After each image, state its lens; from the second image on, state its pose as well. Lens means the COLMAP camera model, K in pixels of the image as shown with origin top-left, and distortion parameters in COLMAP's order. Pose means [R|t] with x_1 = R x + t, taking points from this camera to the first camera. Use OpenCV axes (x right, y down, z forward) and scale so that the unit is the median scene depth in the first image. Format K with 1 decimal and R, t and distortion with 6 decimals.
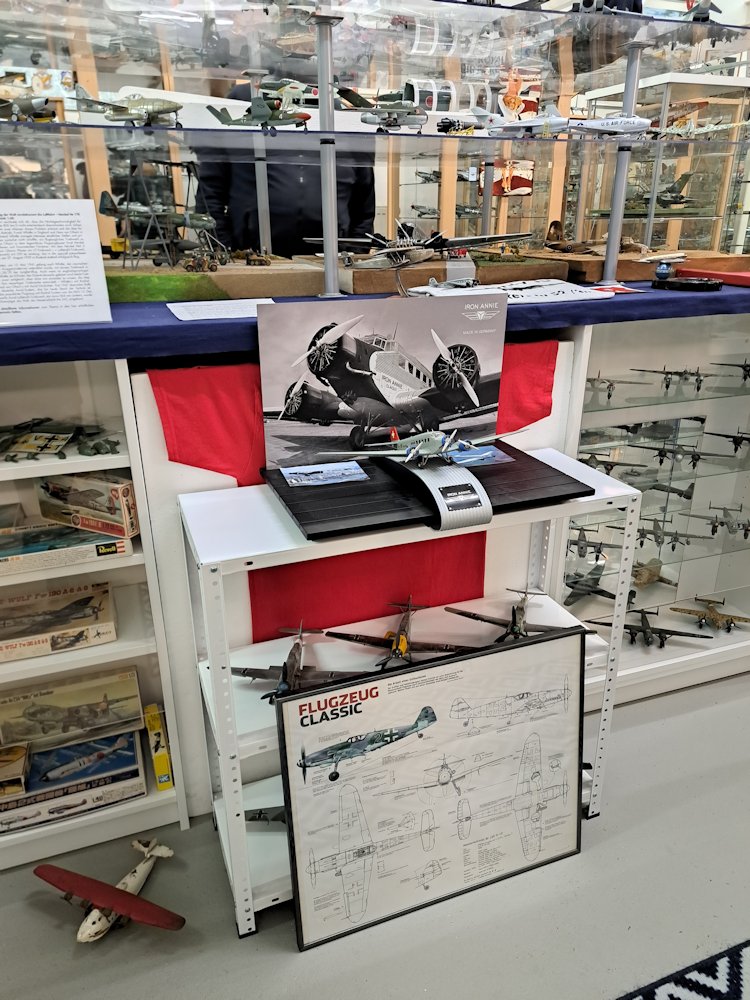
lens RADIAL K [[706.8, 0, 375.0], [0, 706.8, 500.0], [0, 0, 1]] dist [0.071343, -0.000824]
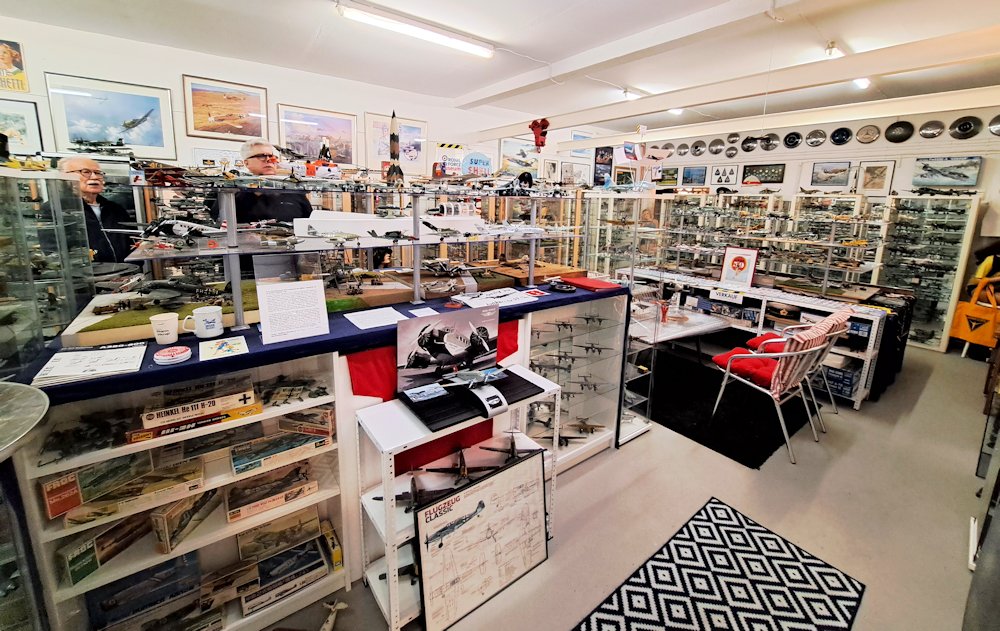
lens RADIAL K [[372.0, 0, 500.0], [0, 372.0, 292.5], [0, 0, 1]] dist [-0.000515, -0.000138]
pose [[0.963785, -0.026228, 0.265386, -0.142828], [0.076081, 0.980837, -0.179364, -0.111385], [-0.255596, 0.193059, 0.947311, -0.181684]]
